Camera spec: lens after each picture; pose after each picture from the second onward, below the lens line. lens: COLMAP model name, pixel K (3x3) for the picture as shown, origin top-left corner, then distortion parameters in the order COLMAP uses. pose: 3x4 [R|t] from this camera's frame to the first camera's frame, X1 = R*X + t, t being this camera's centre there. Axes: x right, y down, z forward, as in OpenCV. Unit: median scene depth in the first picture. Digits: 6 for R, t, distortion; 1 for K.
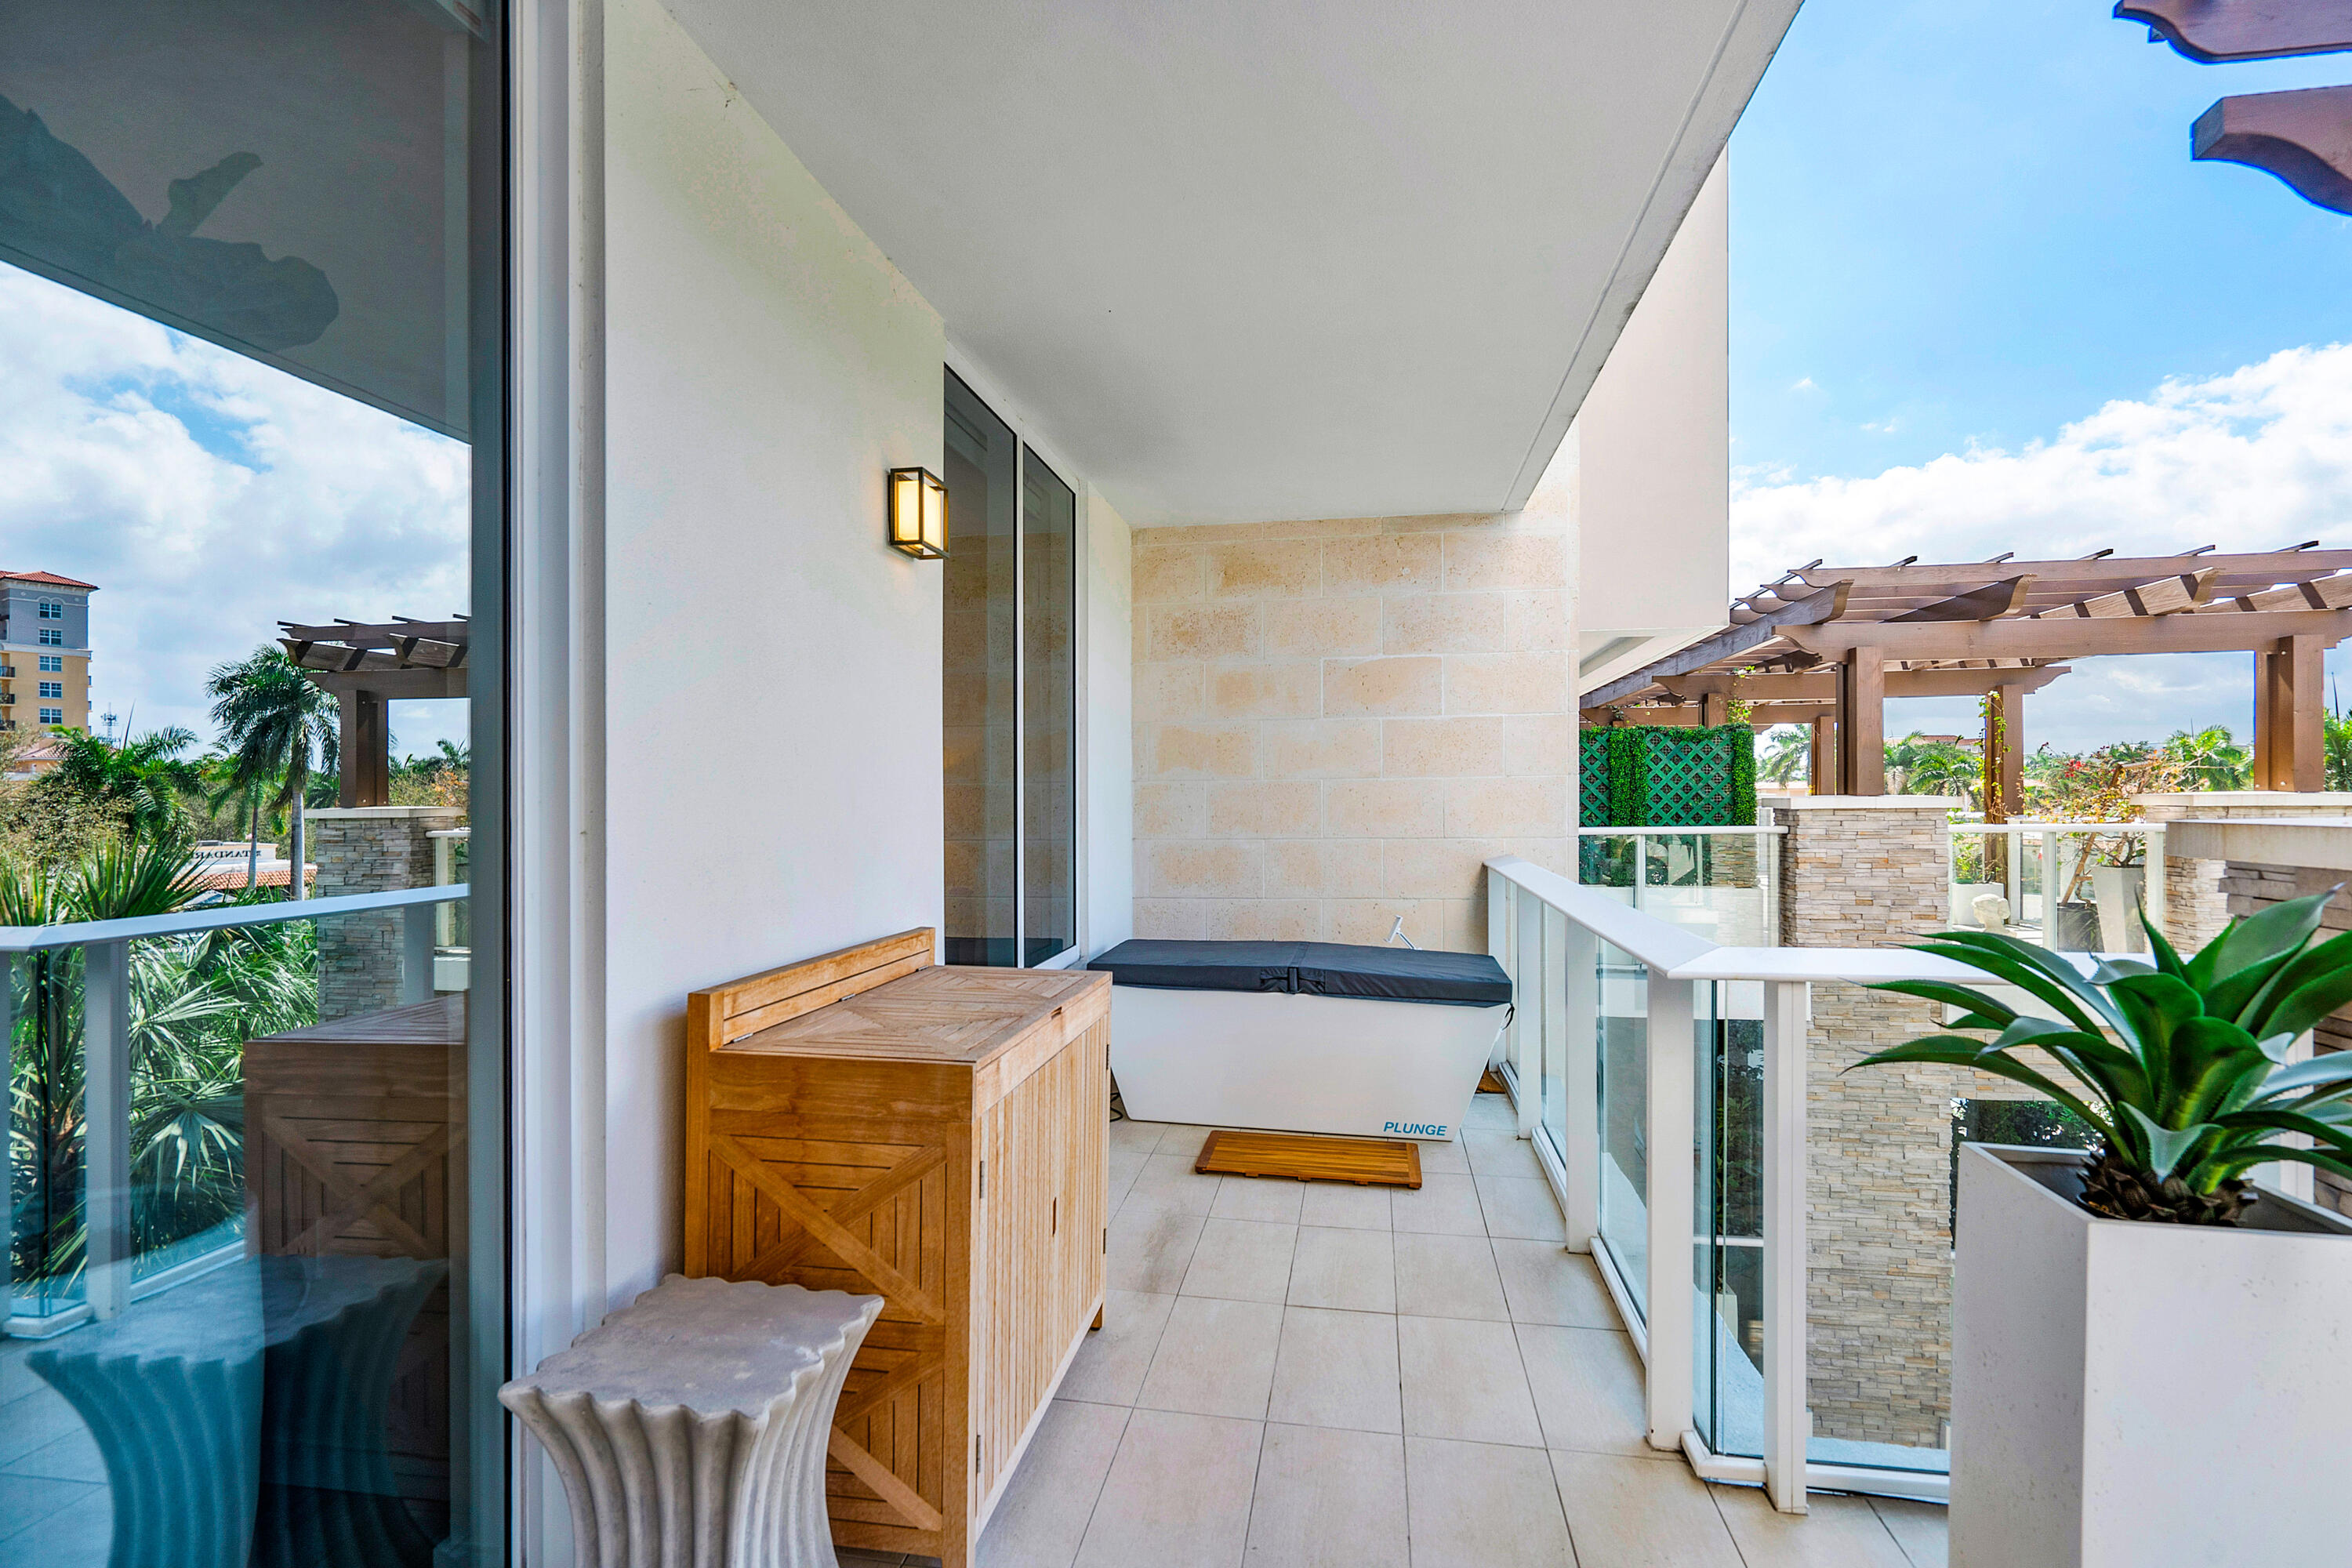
lens RADIAL K [[1147.4, 0, 1174.4], [0, 1147.4, 797.8], [0, 0, 1]] dist [-0.000772, 0.000212]
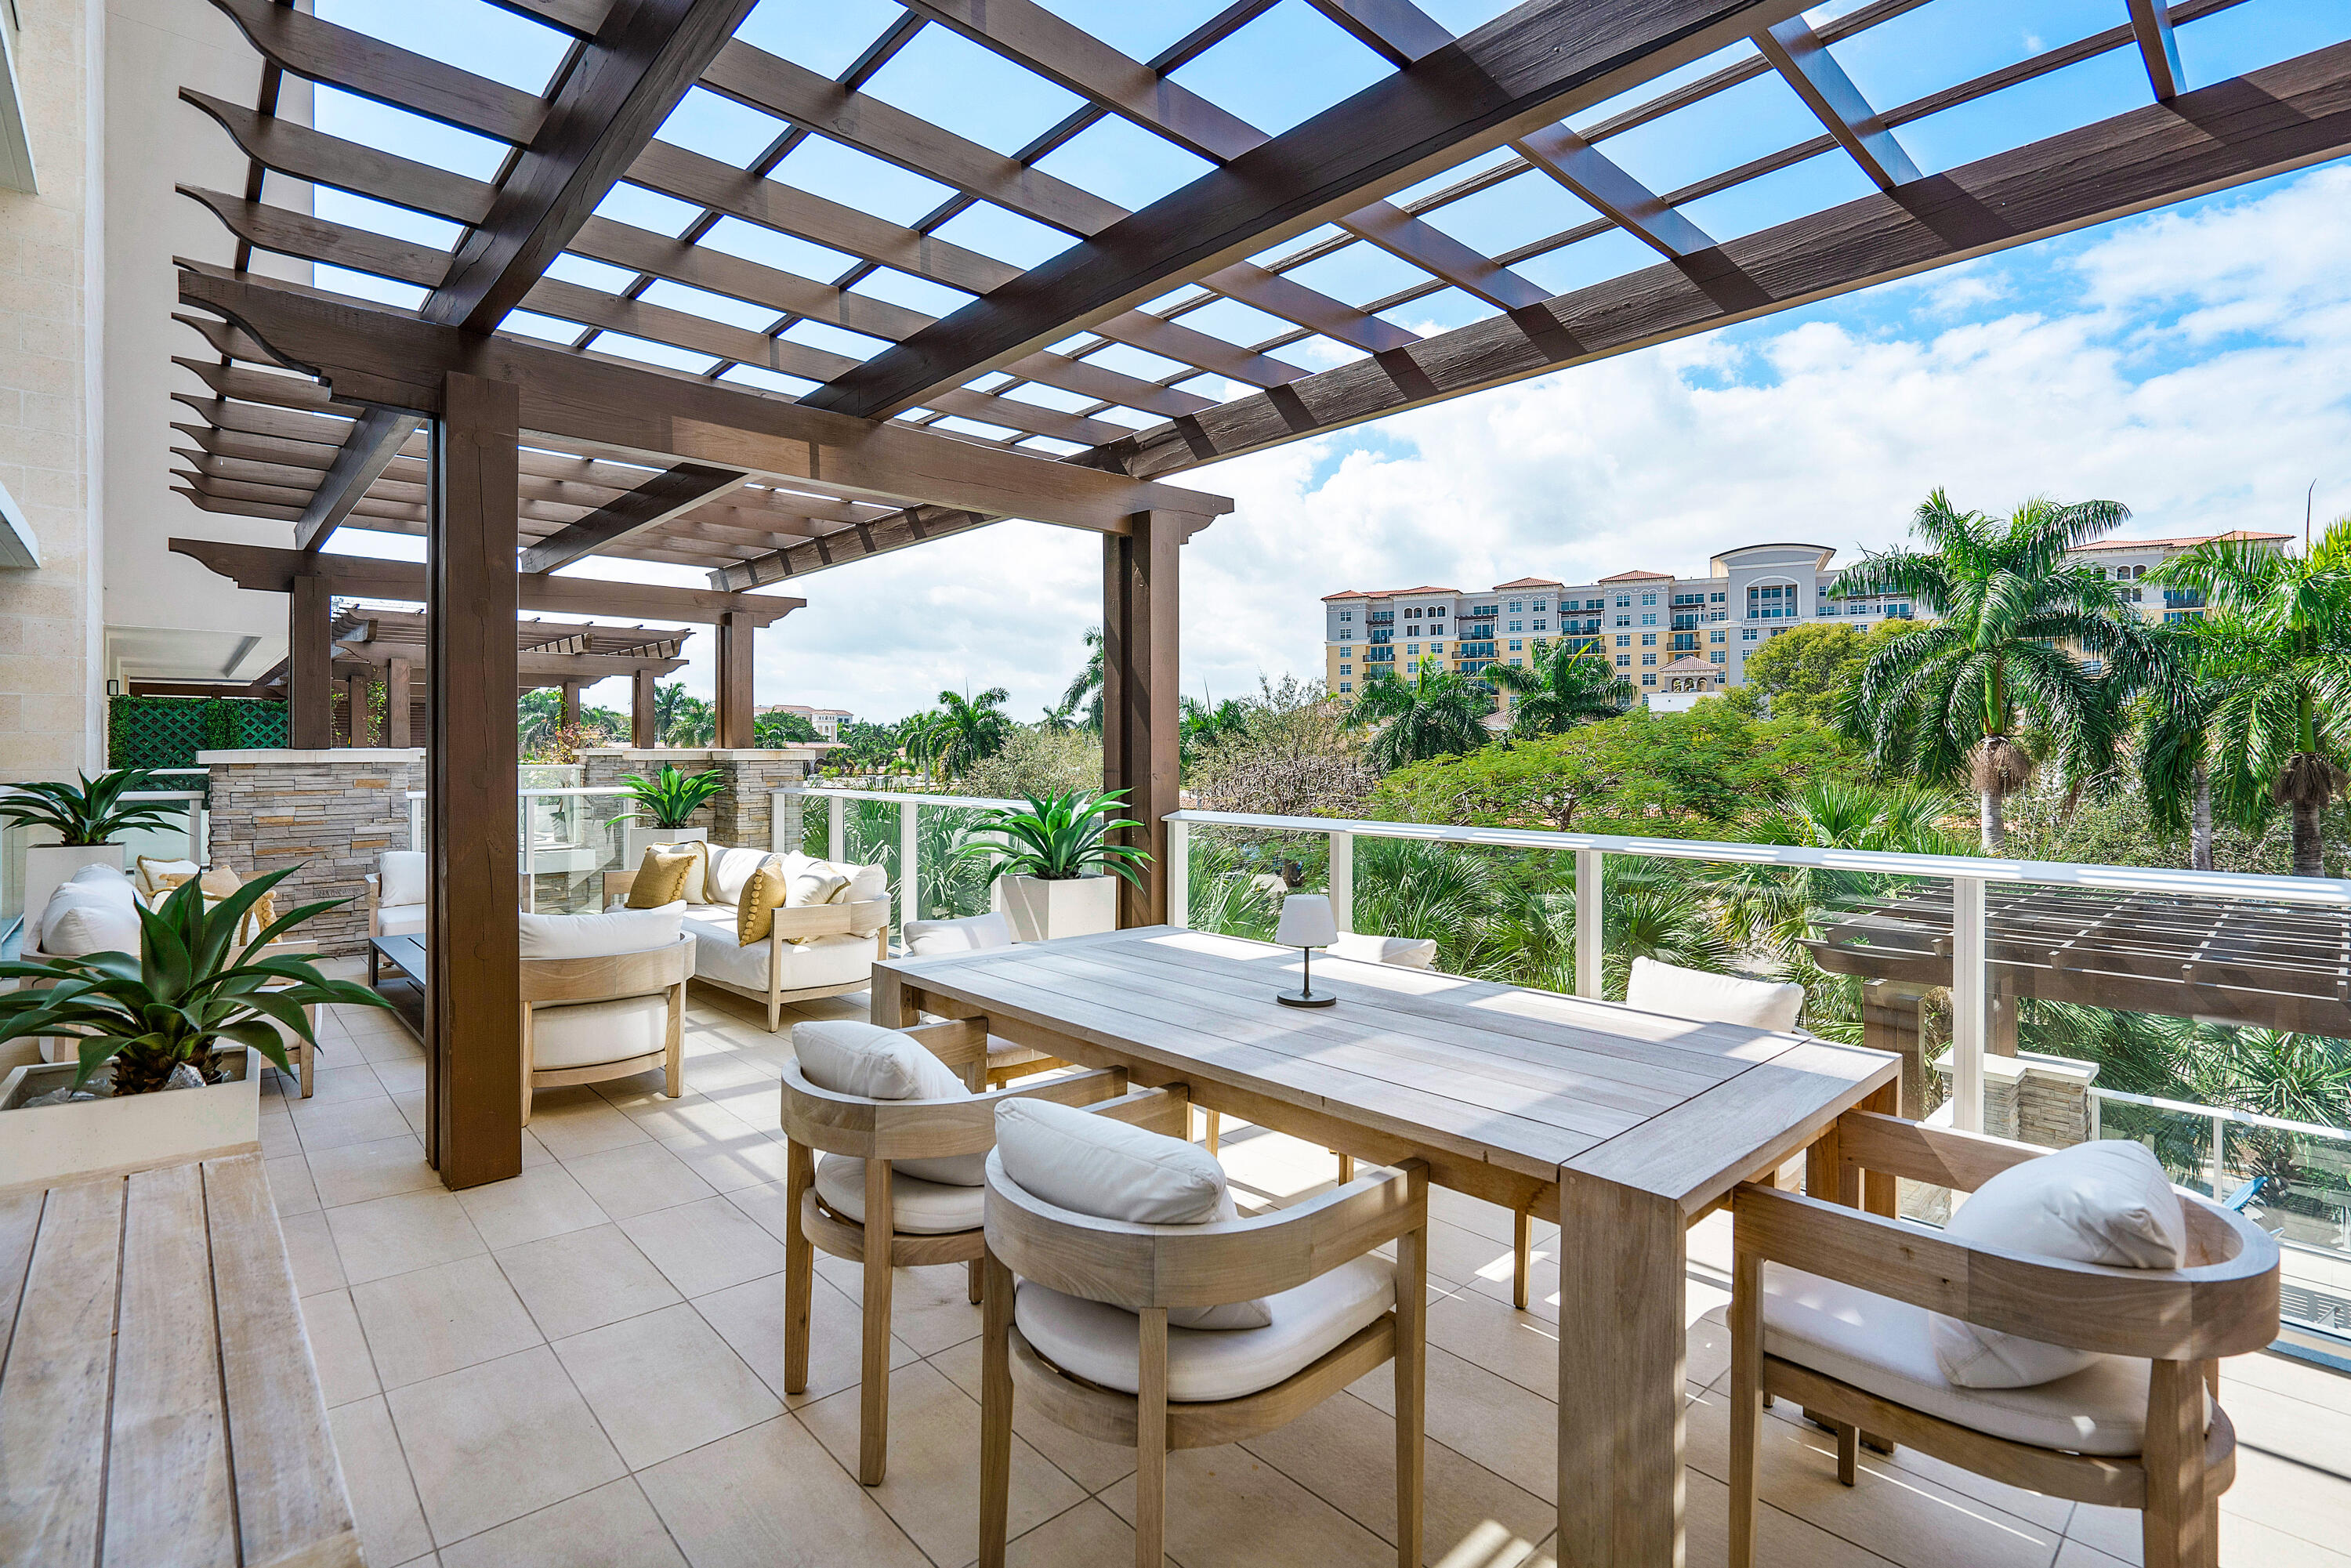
lens RADIAL K [[1086.0, 0, 1180.7], [0, 1086.0, 751.4], [0, 0, 1]] dist [0.000049, -0.000412]
pose [[0.605454, 0.007130, 0.795848, 0.056510], [-0.003240, 0.999974, -0.006494, 0.012152], [-0.795874, 0.001354, 0.605461, -1.143112]]
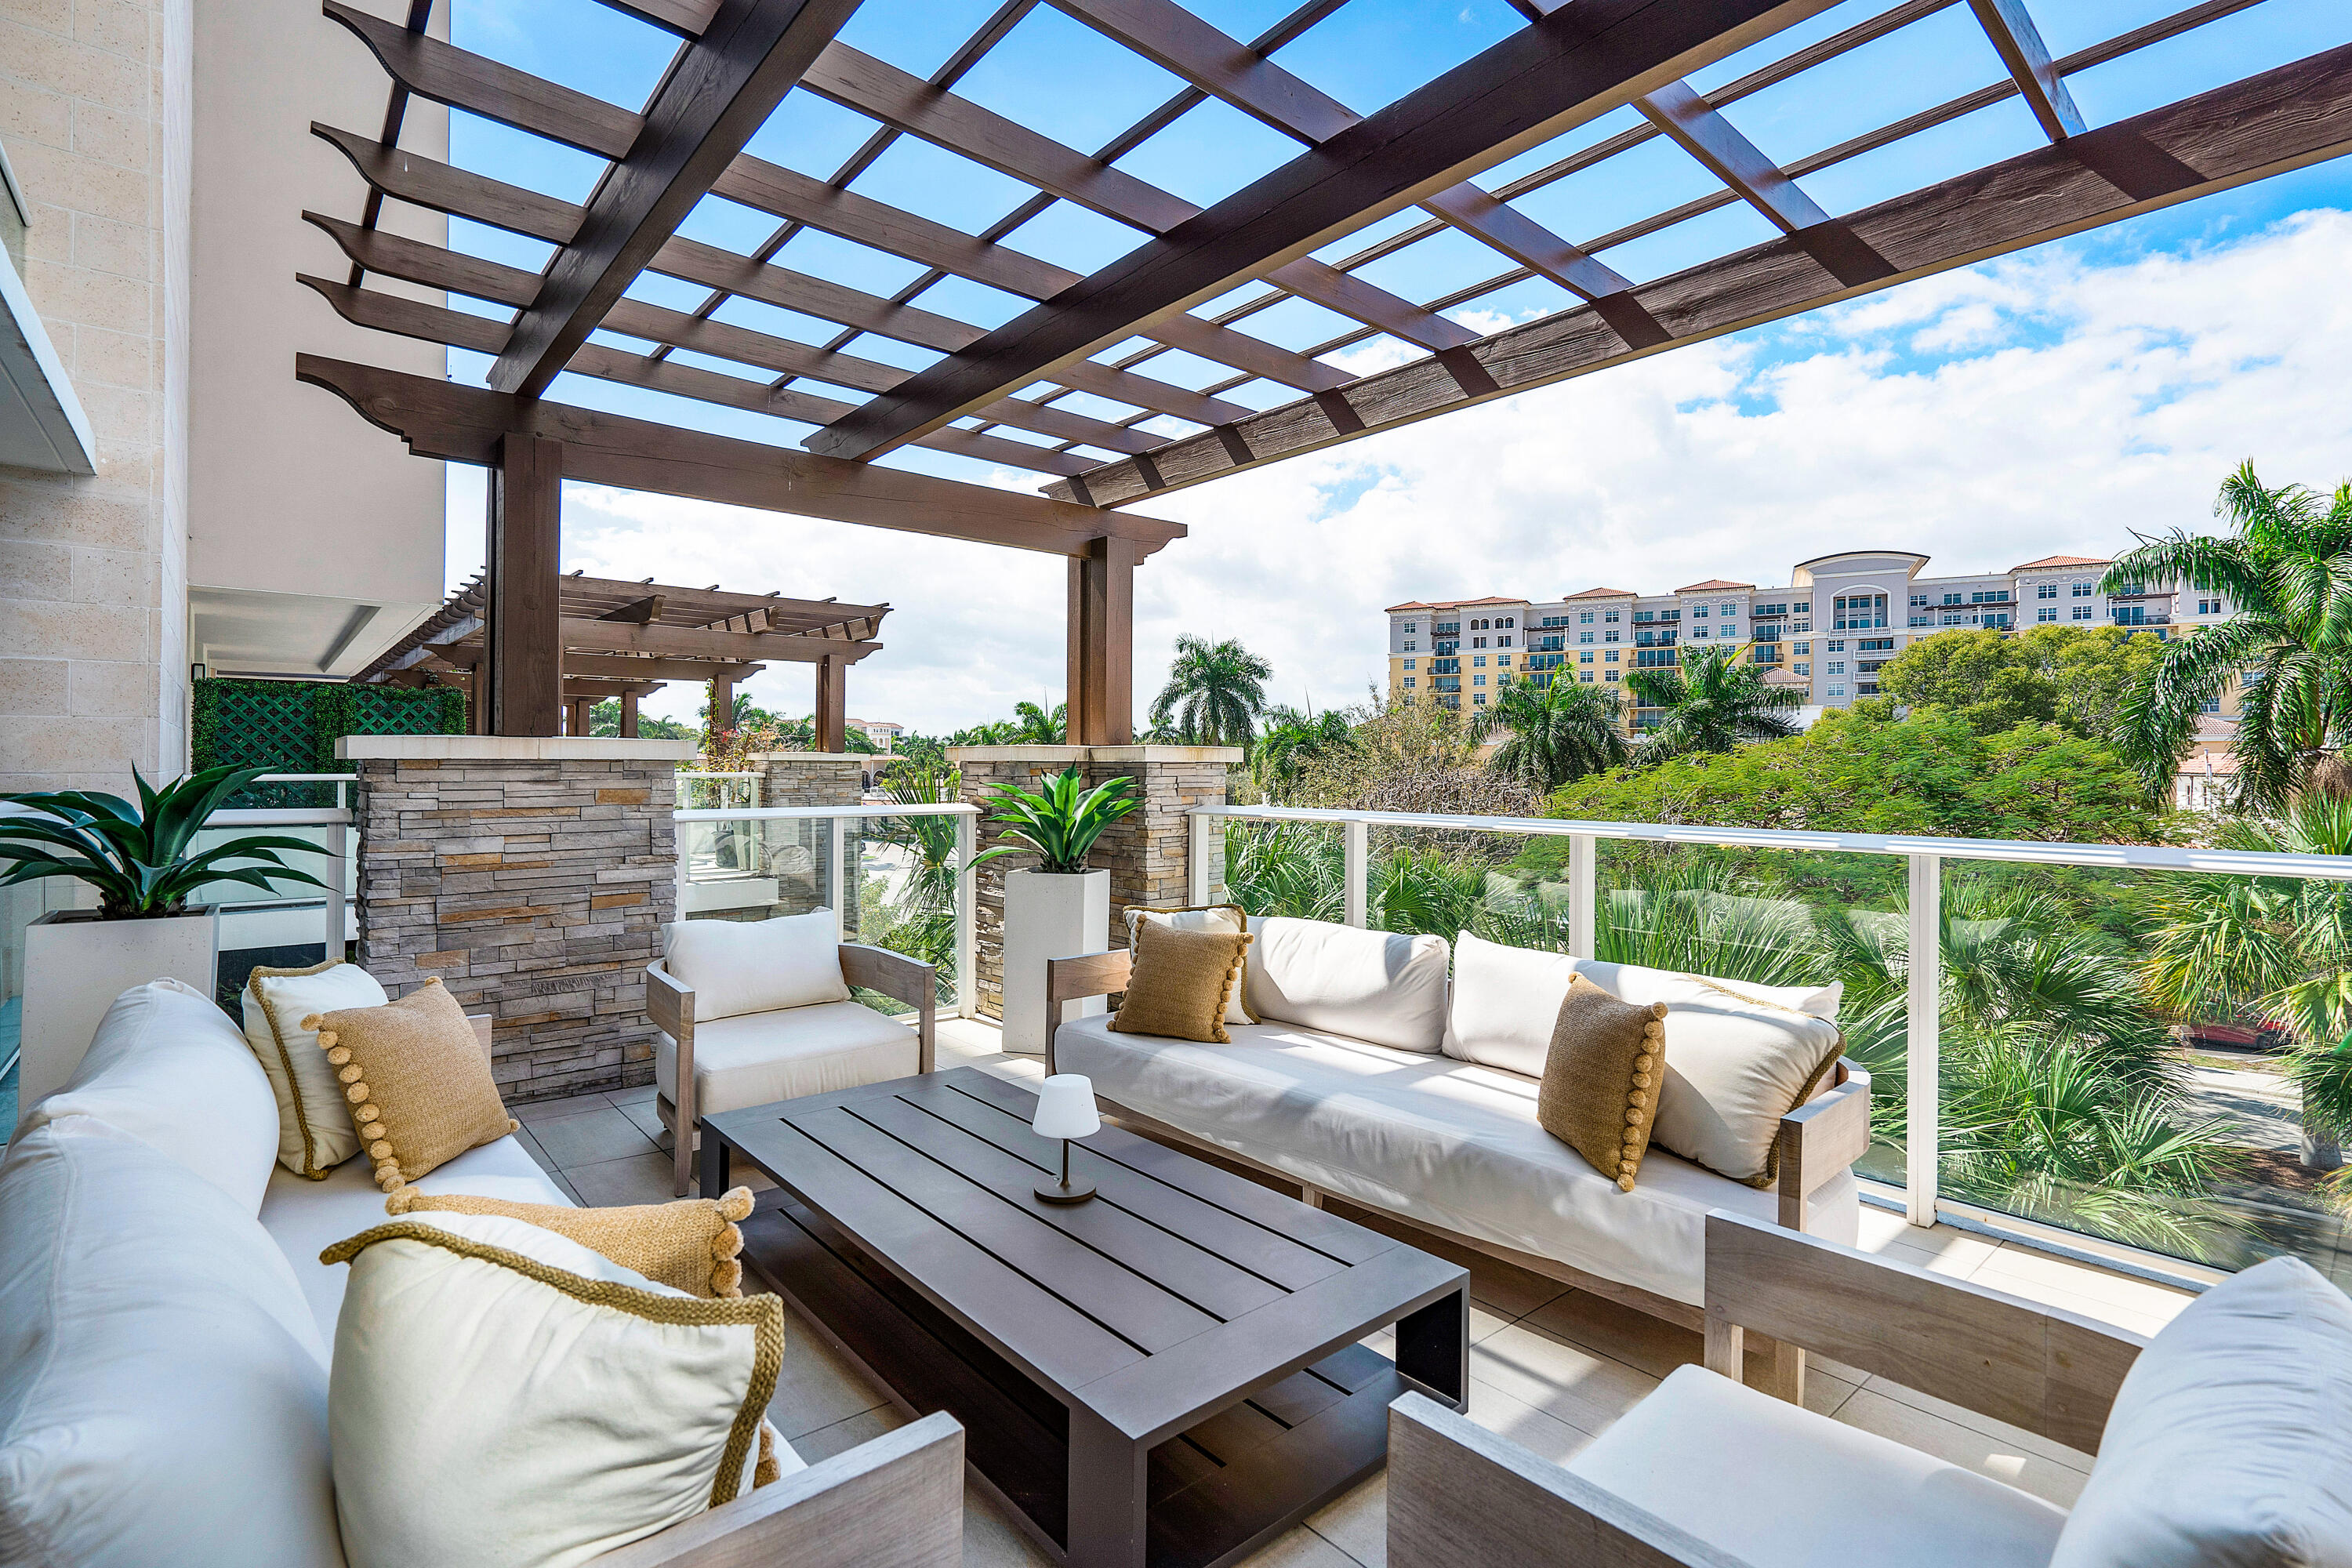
lens RADIAL K [[1084.9, 0, 1176.4], [0, 1084.9, 761.0], [0, 0, 1]] dist [-0.001919, 0.000107]
pose [[0.638676, 0.013080, 0.769365, 0.159696], [-0.007799, 0.999914, -0.010526, 0.024470], [-0.769436, 0.000722, 0.638723, -0.432991]]
